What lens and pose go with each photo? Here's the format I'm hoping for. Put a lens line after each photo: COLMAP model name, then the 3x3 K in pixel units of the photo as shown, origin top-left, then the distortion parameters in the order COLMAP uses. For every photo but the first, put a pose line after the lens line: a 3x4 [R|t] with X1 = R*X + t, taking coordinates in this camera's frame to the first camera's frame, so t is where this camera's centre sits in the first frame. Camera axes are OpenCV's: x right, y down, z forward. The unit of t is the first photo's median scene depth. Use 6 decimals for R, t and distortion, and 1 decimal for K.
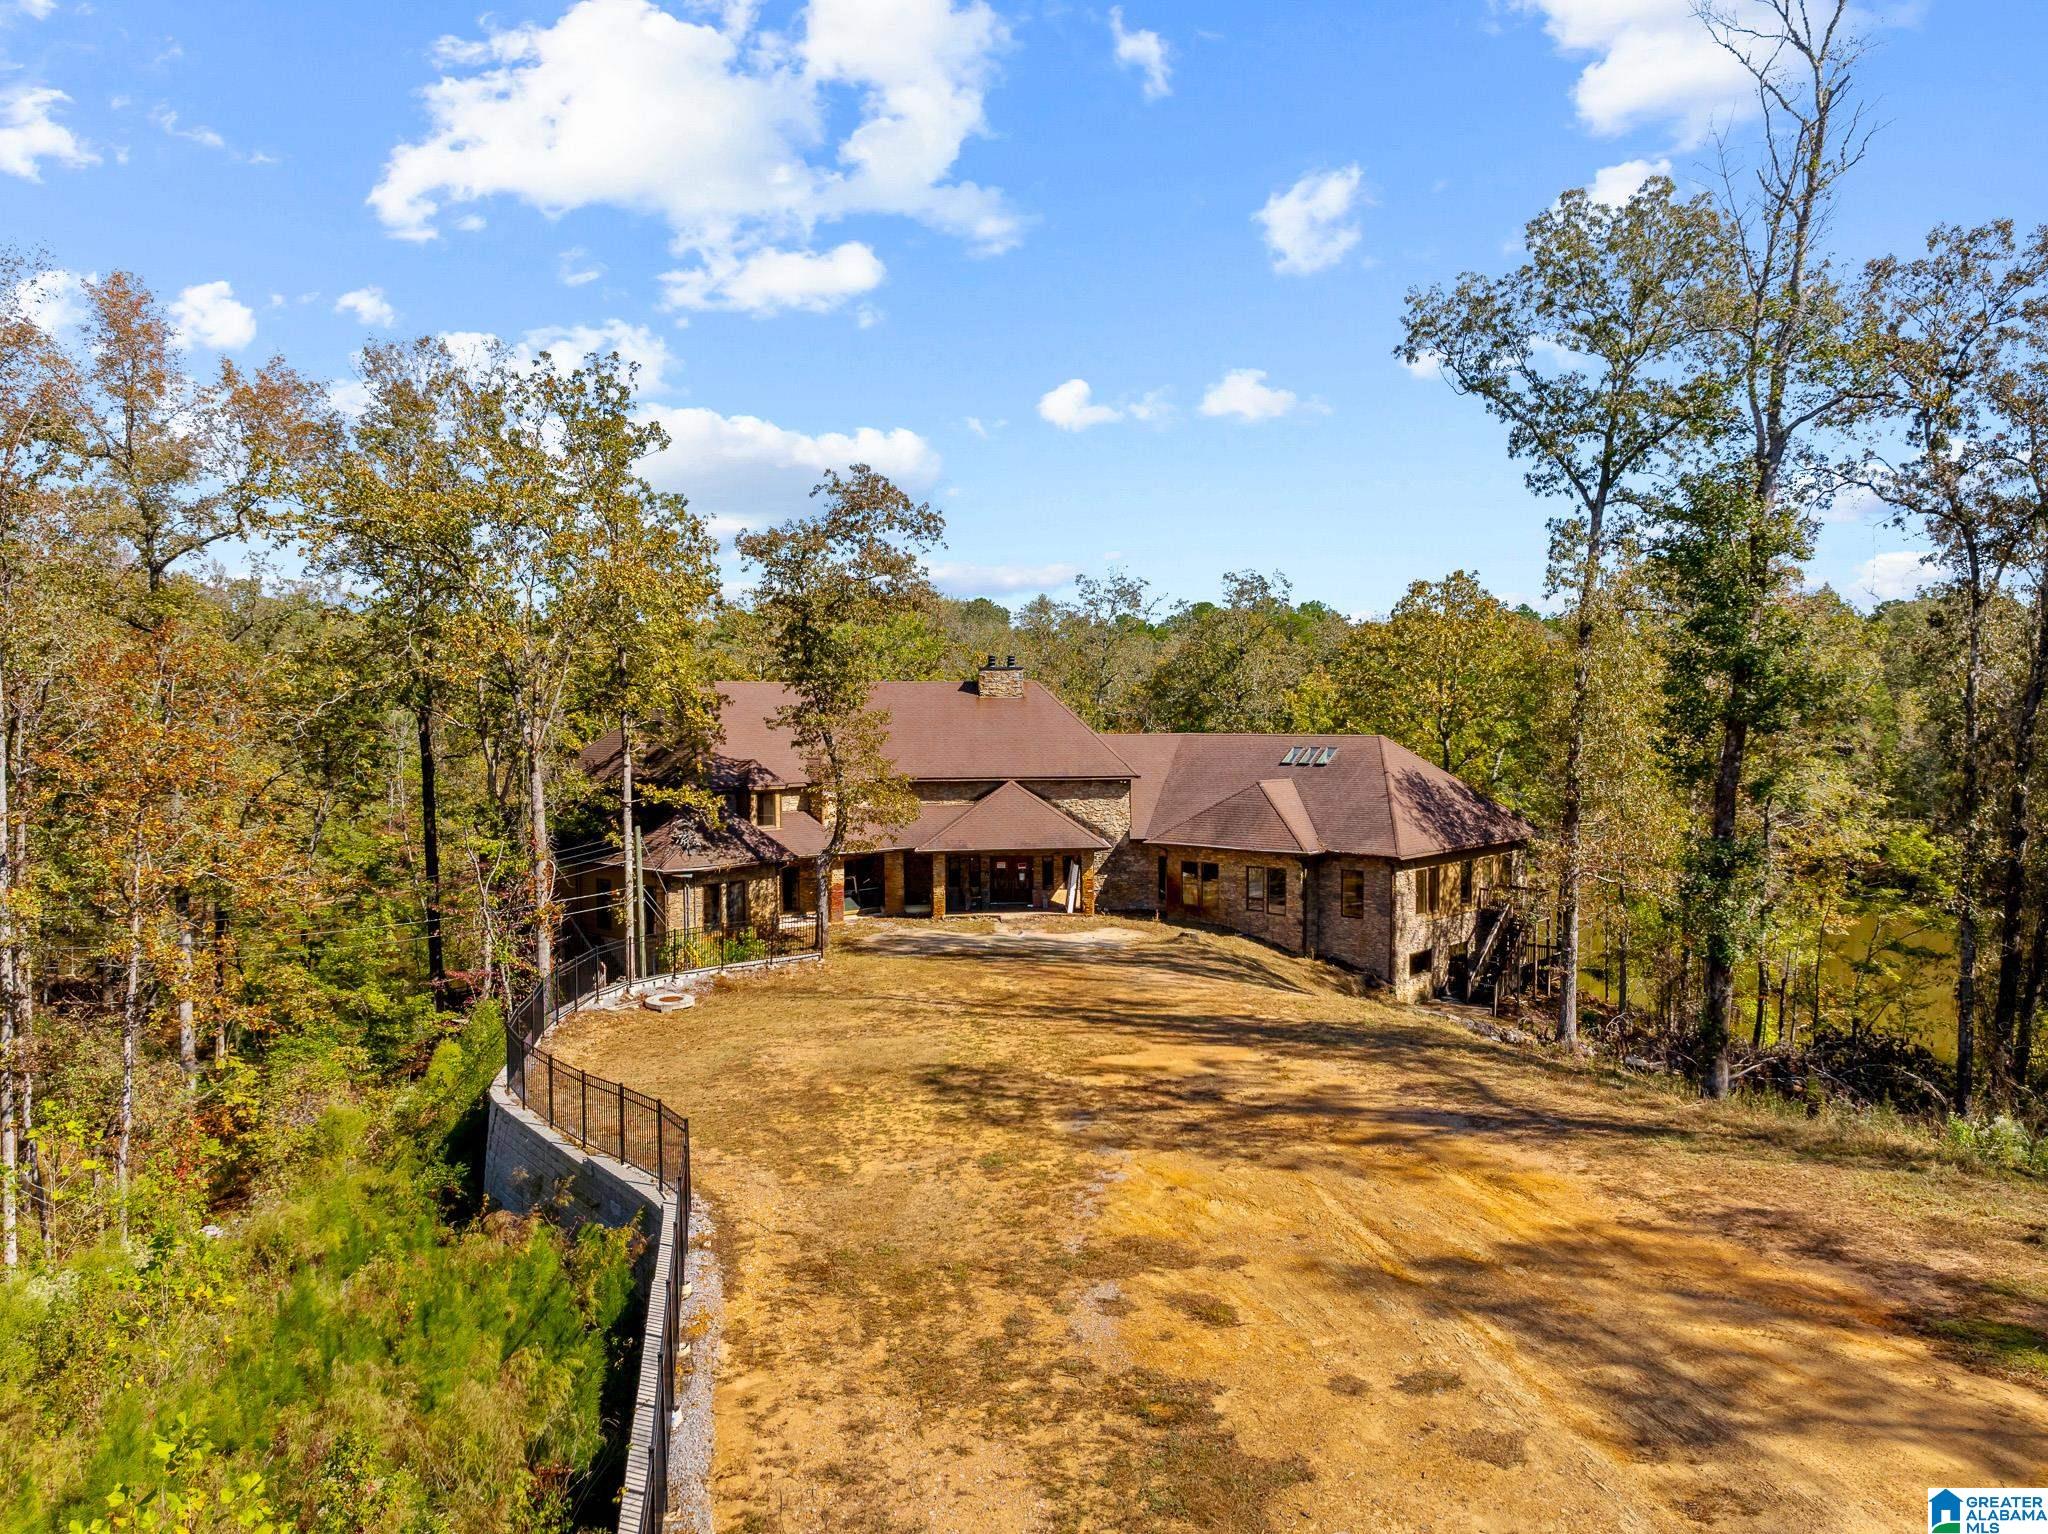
lens RADIAL K [[1434.2, 0, 1024.1], [0, 1434.2, 785.1], [0, 0, 1]] dist [-0.062715, 0.066809]
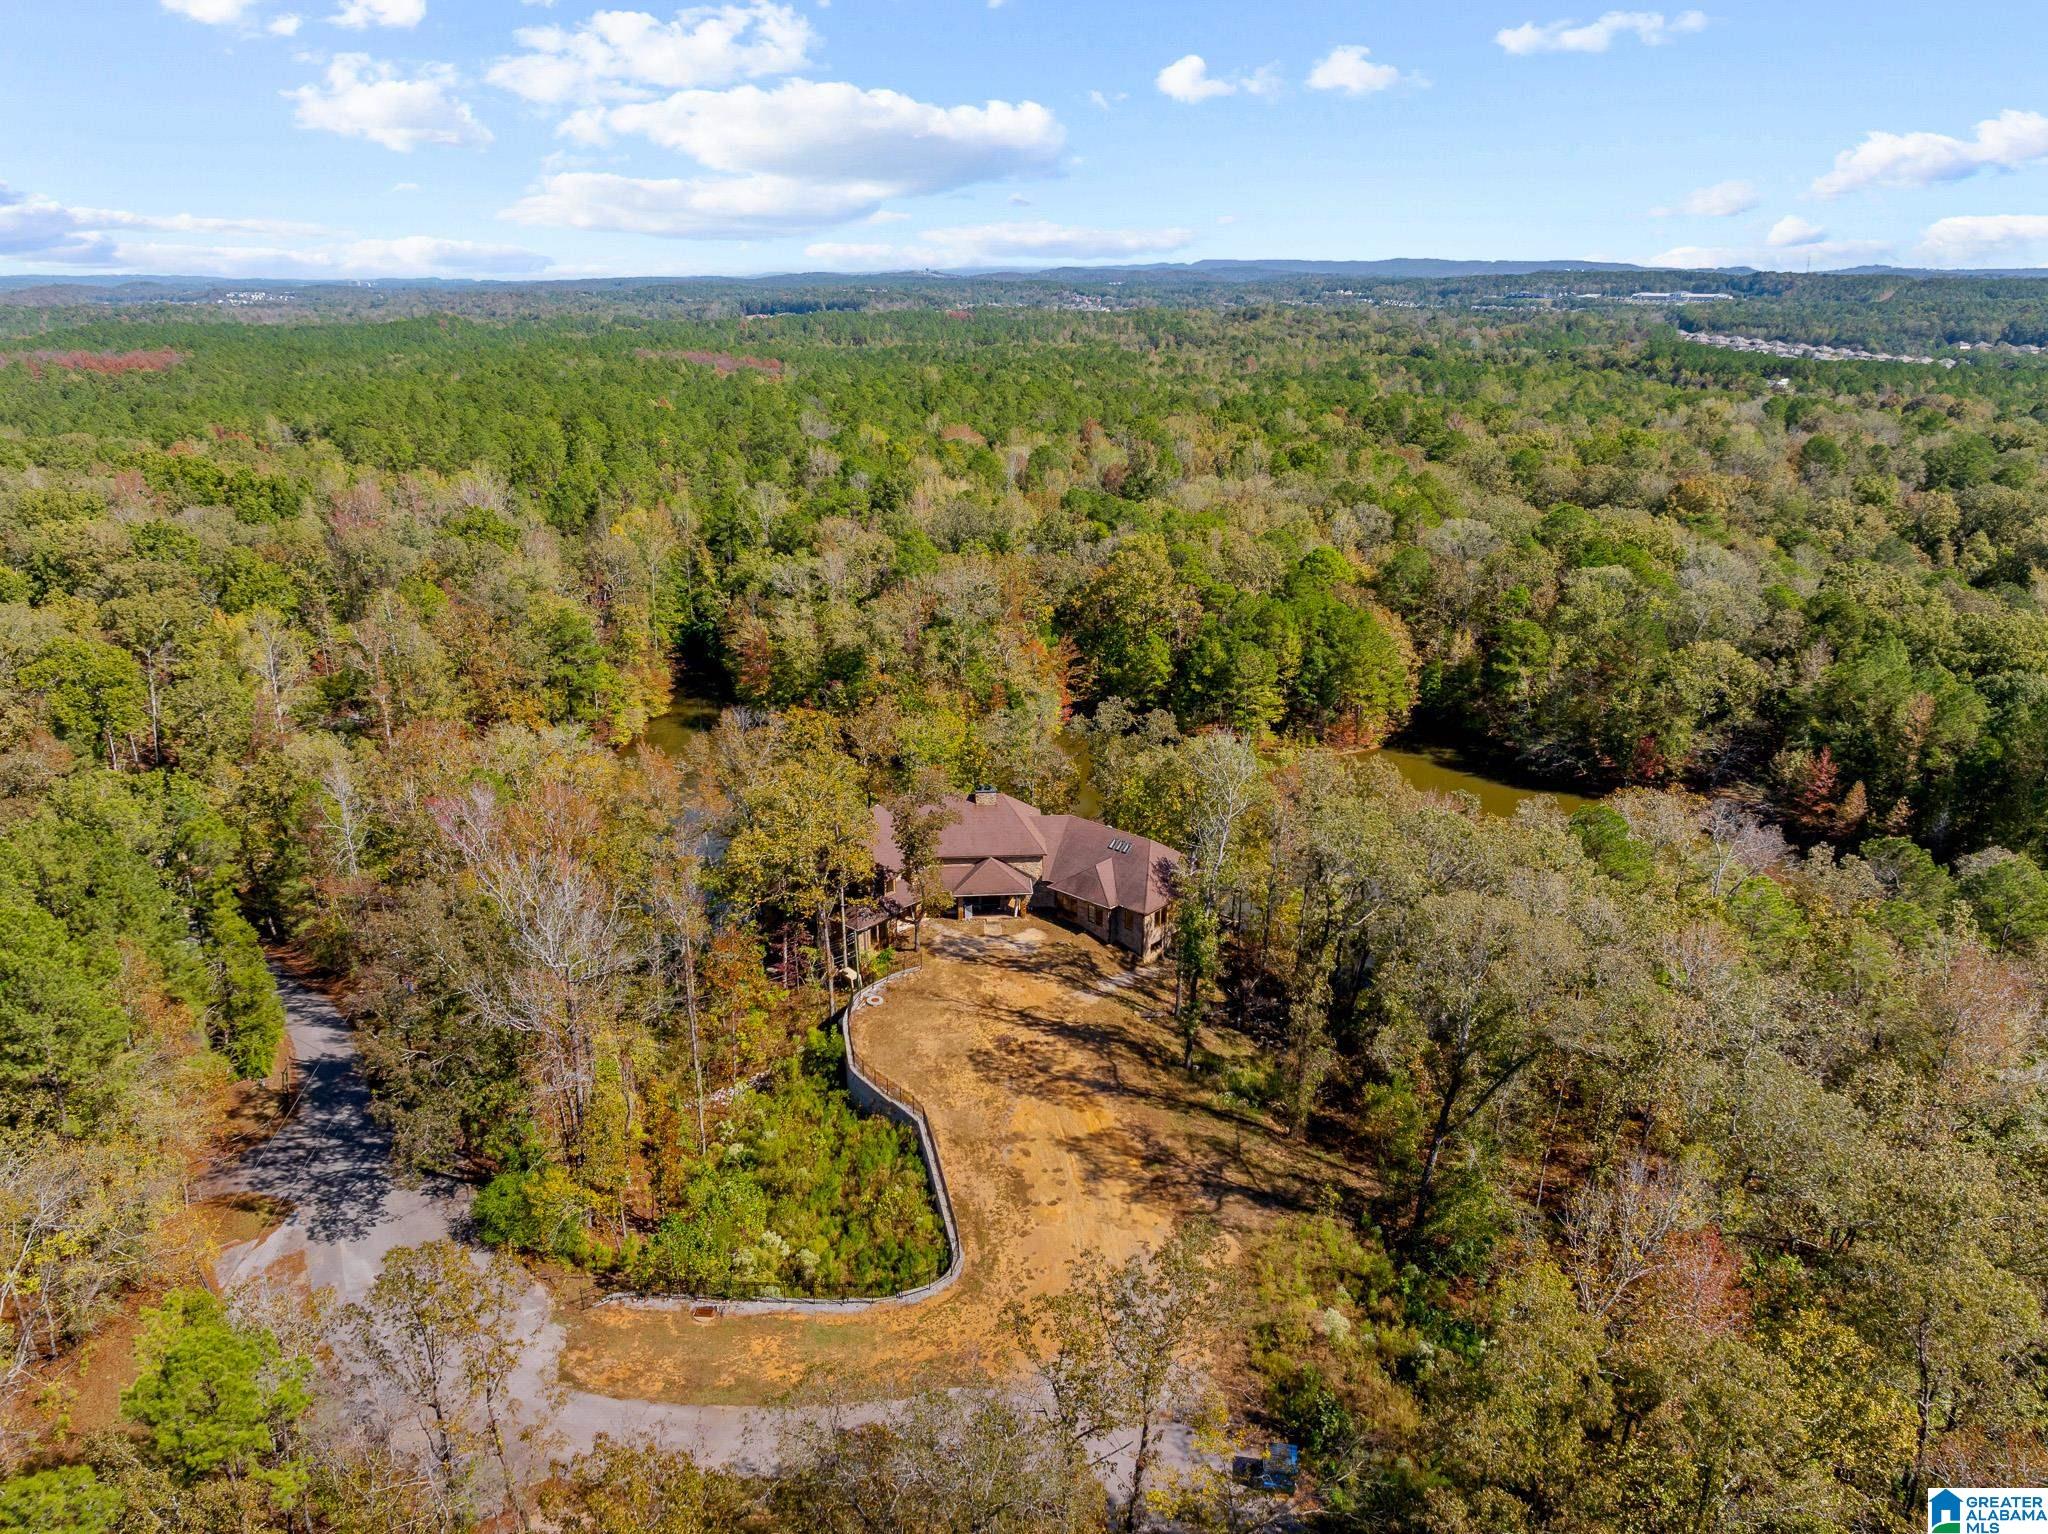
lens RADIAL K [[1434.1, 0, 1024.0], [0, 1434.1, 767.0], [0, 0, 1]] dist [-0.008636, -0.066007]
pose [[0.999902, -0.001810, 0.013846, 0.014632], [-0.002109, 0.960607, 0.277903, -0.894251], [-0.013804, -0.277905, 0.960509, -1.345866]]
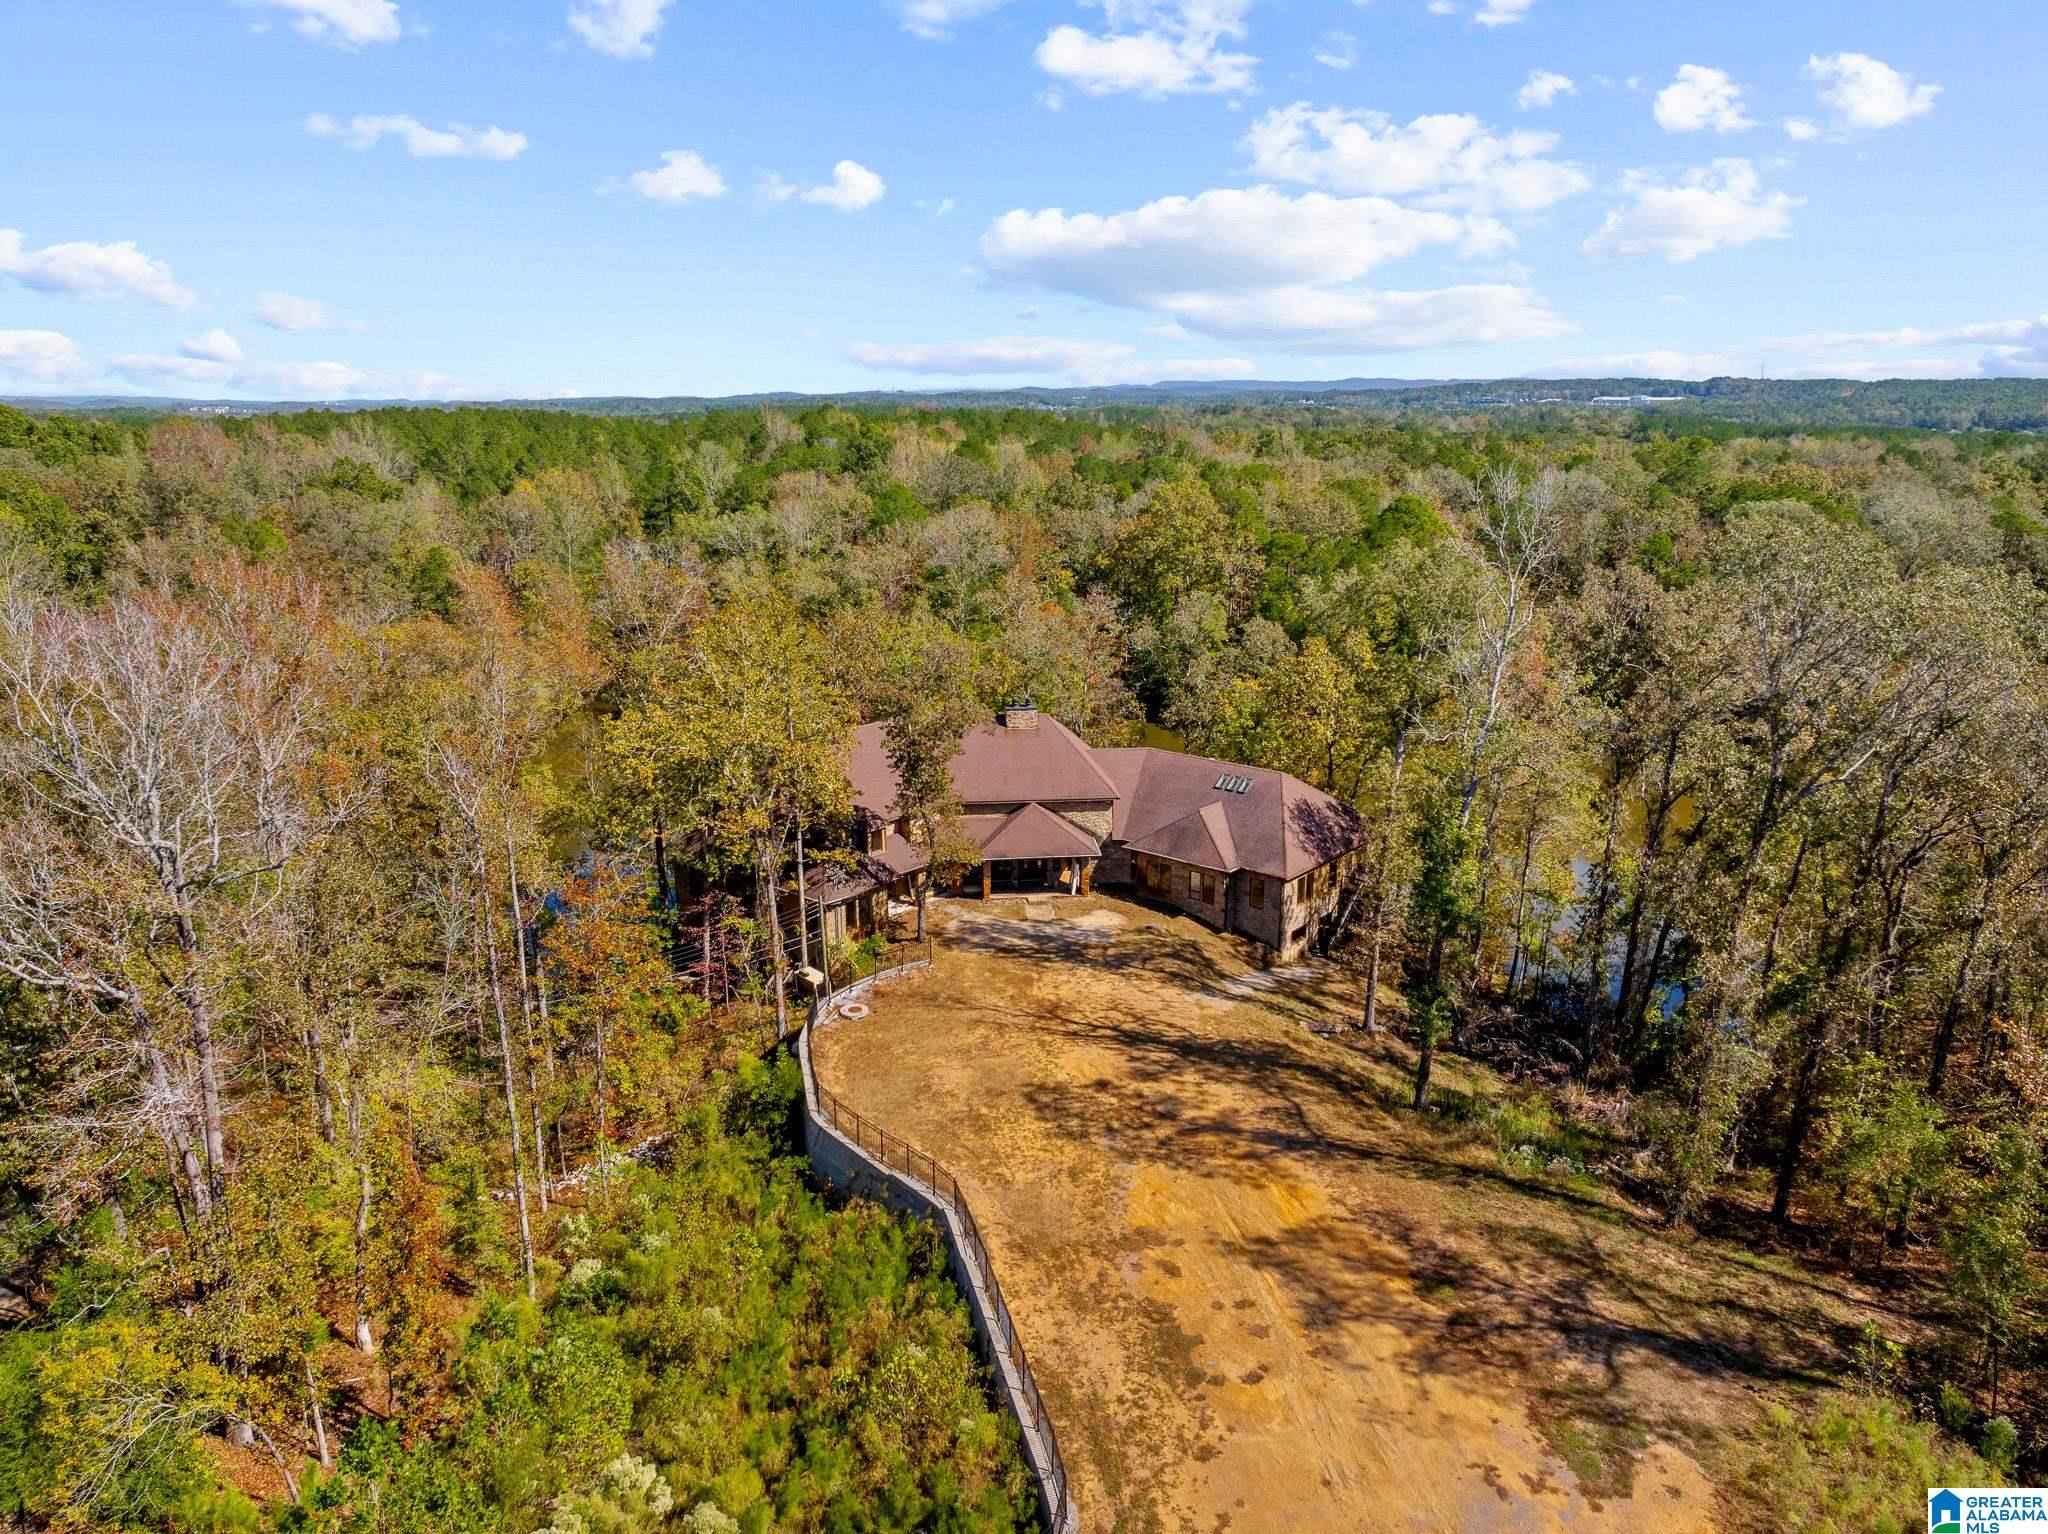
lens RADIAL K [[1434.1, 0, 1024.0], [0, 1434.1, 767.0], [0, 0, 1]] dist [-0.008636, -0.066007]
pose [[0.999239, -0.007406, 0.038302, -0.085297], [-0.000394, 0.979847, 0.199751, -0.381517], [-0.039010, -0.199614, 0.979098, -0.506820]]
